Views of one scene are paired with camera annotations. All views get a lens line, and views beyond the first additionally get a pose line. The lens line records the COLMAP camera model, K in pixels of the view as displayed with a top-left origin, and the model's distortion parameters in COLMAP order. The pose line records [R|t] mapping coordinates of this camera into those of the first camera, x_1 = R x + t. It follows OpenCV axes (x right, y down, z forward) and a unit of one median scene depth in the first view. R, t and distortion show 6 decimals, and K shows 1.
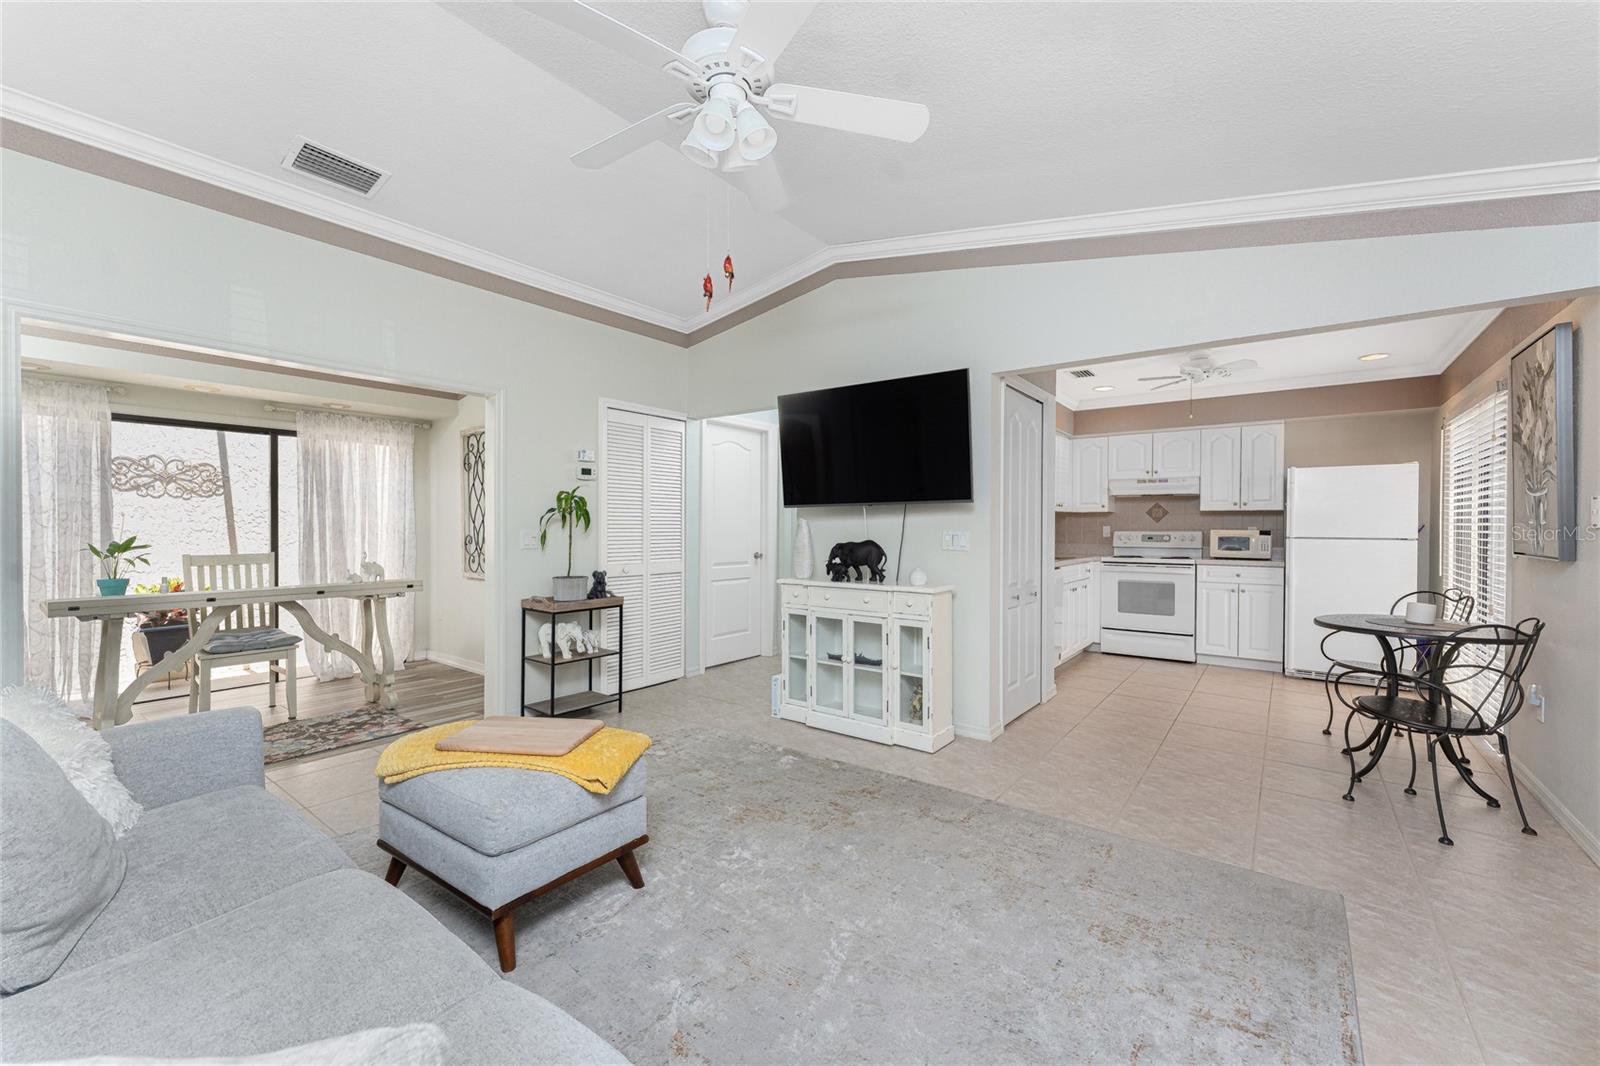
lens RADIAL K [[644.6, 0, 812.4], [0, 644.6, 532.1], [0, 0, 1]] dist [0.000490, -0.000483]
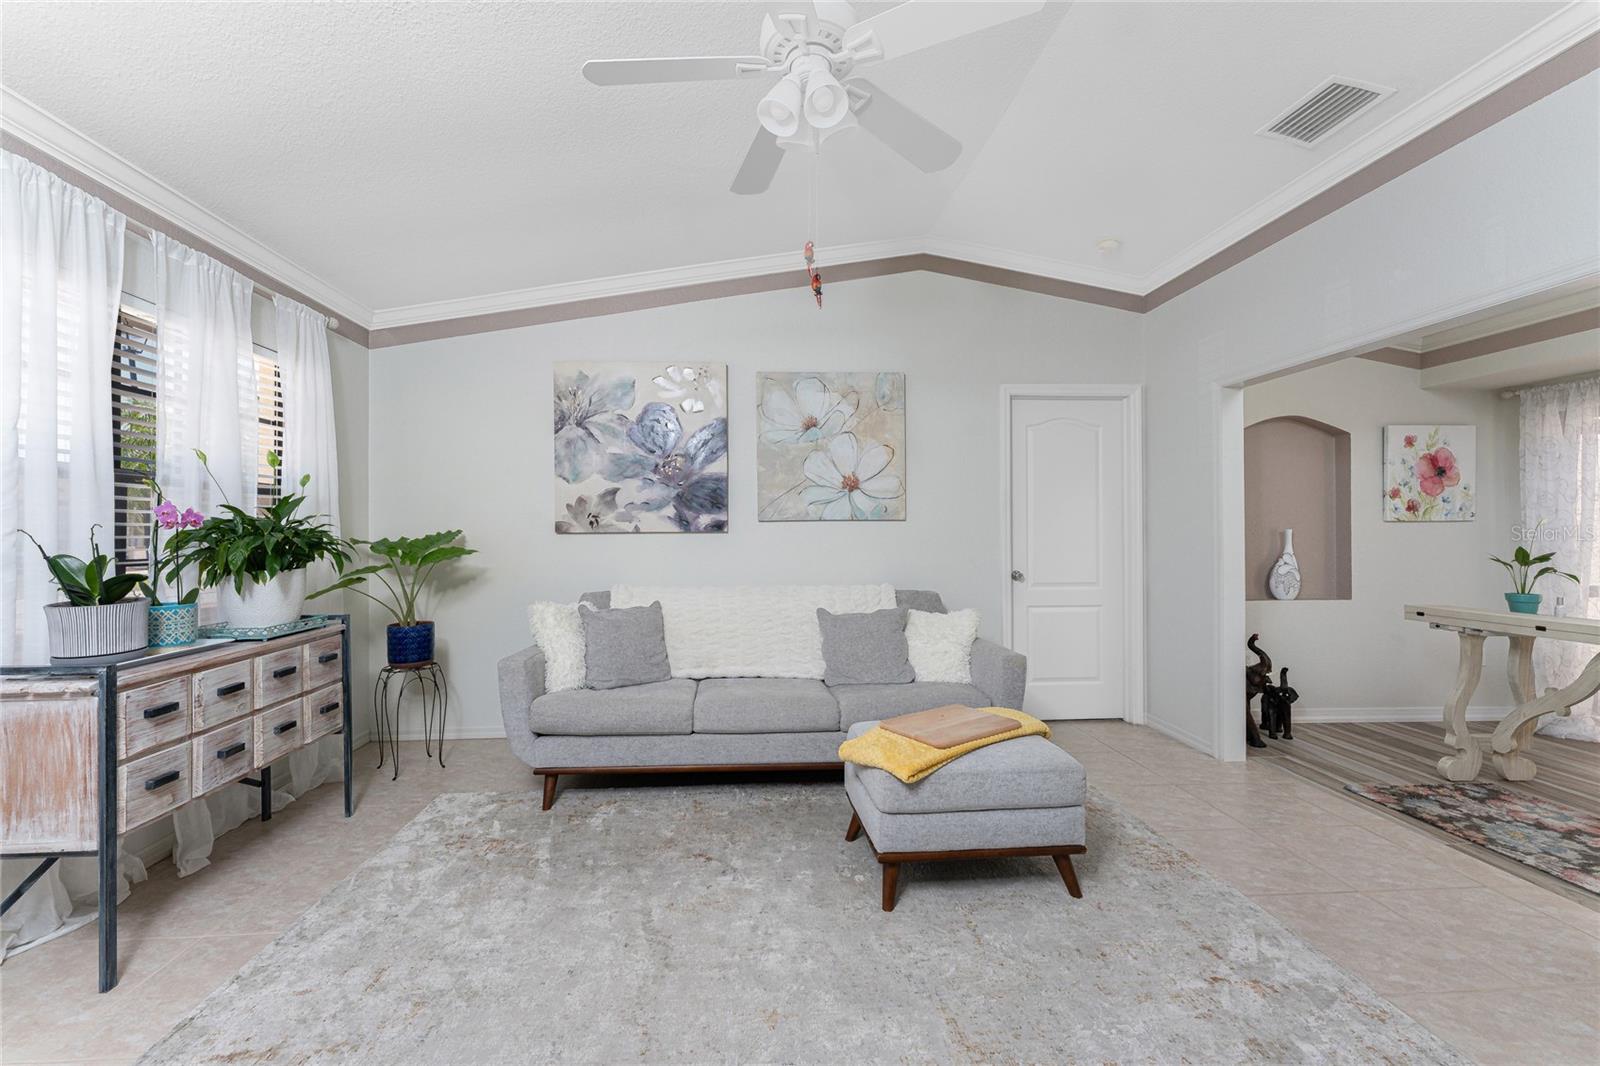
lens RADIAL K [[644.6, 0, 766.9], [0, 644.6, 519.8], [0, 0, 1]] dist [0.000490, -0.000483]
pose [[-0.773275, -0.012910, -0.633940, 0.203068], [-0.004735, 0.999882, -0.014587, -0.007460], [0.634054, -0.008277, -0.773245, 0.685077]]
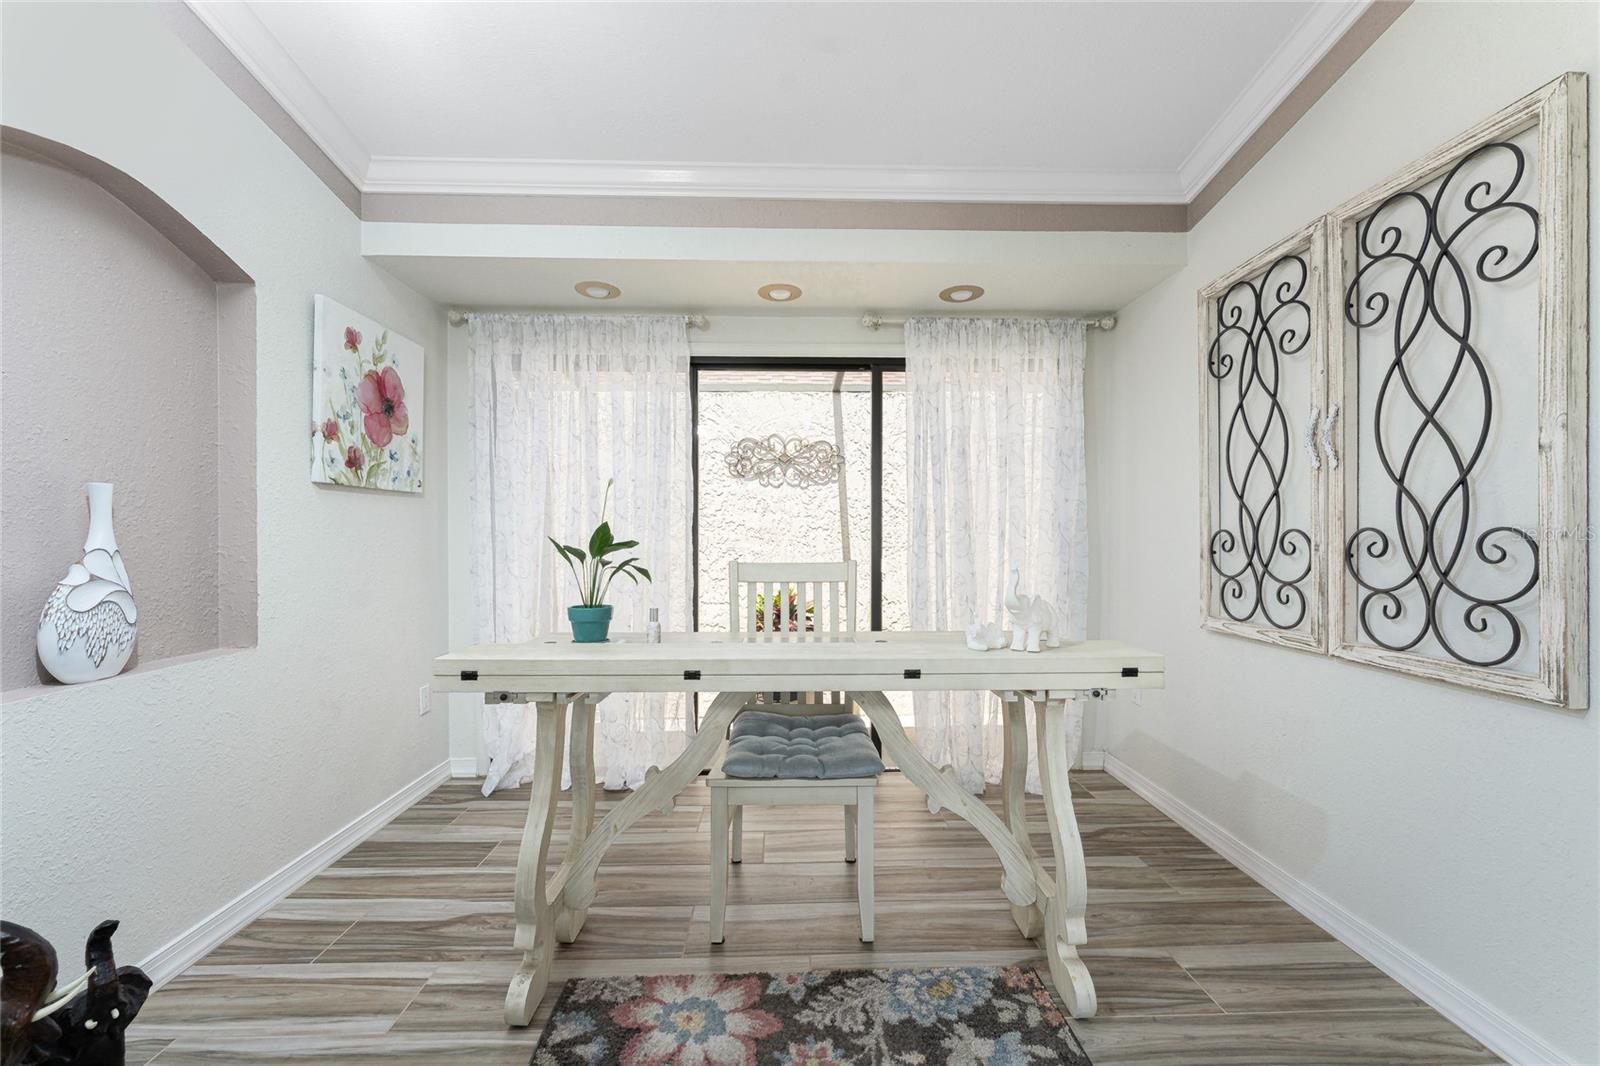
lens RADIAL K [[644.6, 0, 805.5], [0, 644.6, 541.7], [0, 0, 1]] dist [0.000490, -0.000483]
pose [[0.627311, 0.003895, -0.778759, -0.384509], [-0.006465, 0.999979, -0.000207, 0.013921], [0.778742, 0.005165, 0.627323, 0.540618]]
